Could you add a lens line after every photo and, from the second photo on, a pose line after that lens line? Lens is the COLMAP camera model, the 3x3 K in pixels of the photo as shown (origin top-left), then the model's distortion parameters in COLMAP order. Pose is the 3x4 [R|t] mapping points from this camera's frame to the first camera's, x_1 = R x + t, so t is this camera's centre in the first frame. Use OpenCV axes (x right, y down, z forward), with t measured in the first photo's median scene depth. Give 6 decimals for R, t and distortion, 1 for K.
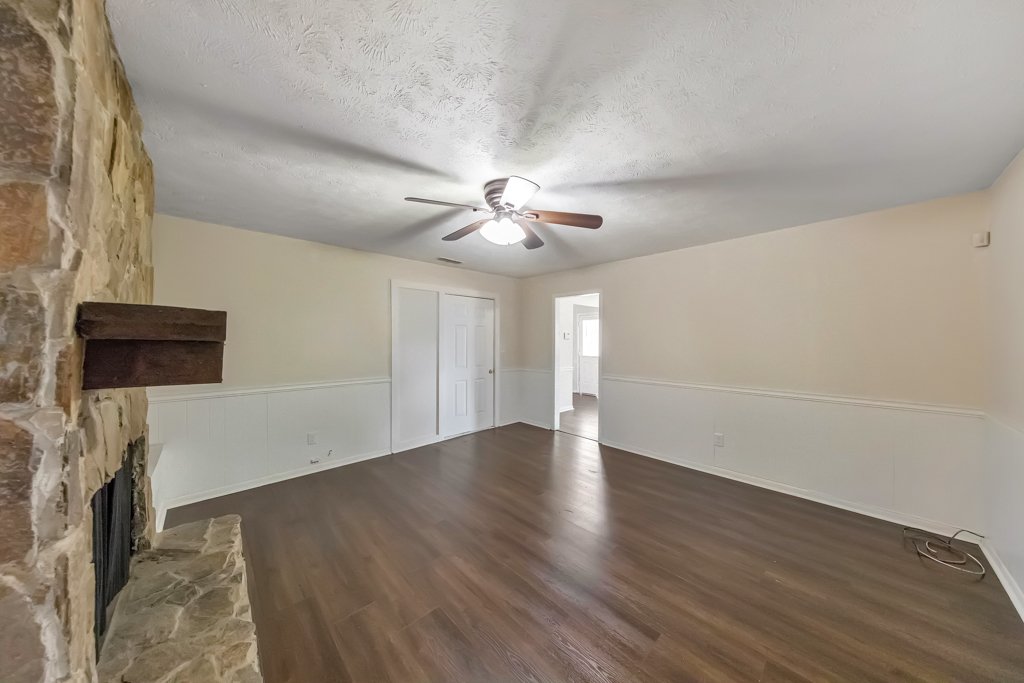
lens RADIAL K [[327.1, 0, 510.1], [0, 327.1, 341.3], [0, 0, 1]] dist [0.002989, 0.000003]
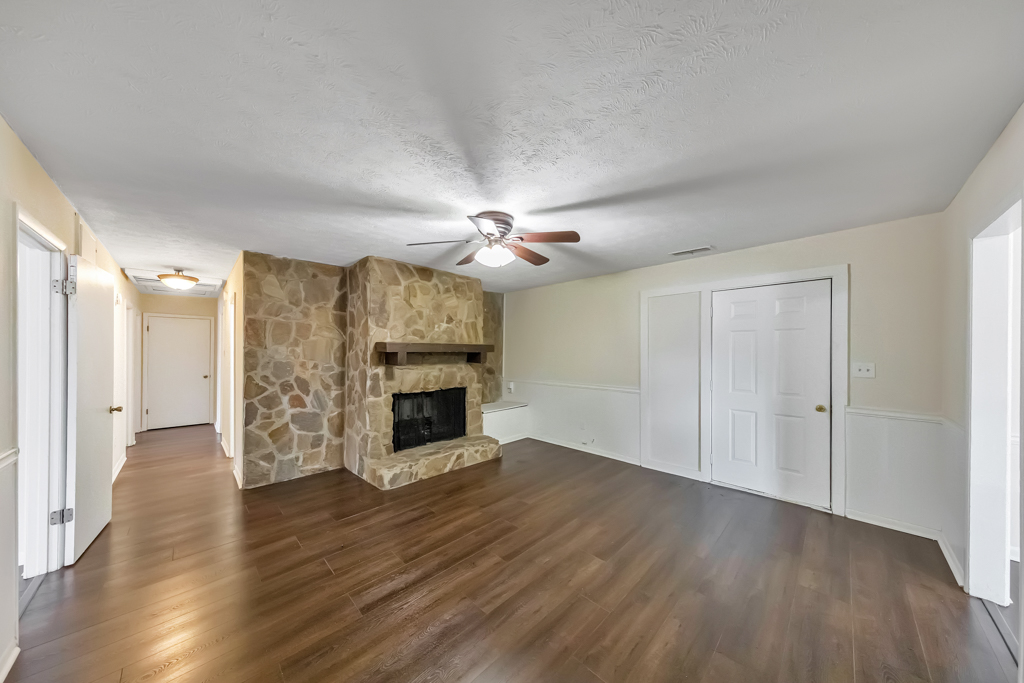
lens RADIAL K [[327.1, 0, 513.9], [0, 327.1, 350.2], [0, 0, 1]] dist [0.002989, 0.000003]
pose [[0.032414, -0.006035, -0.999456, 0.736803], [-0.006140, 0.999962, -0.006237, -0.000245], [0.999456, 0.006339, 0.032376, 0.681369]]
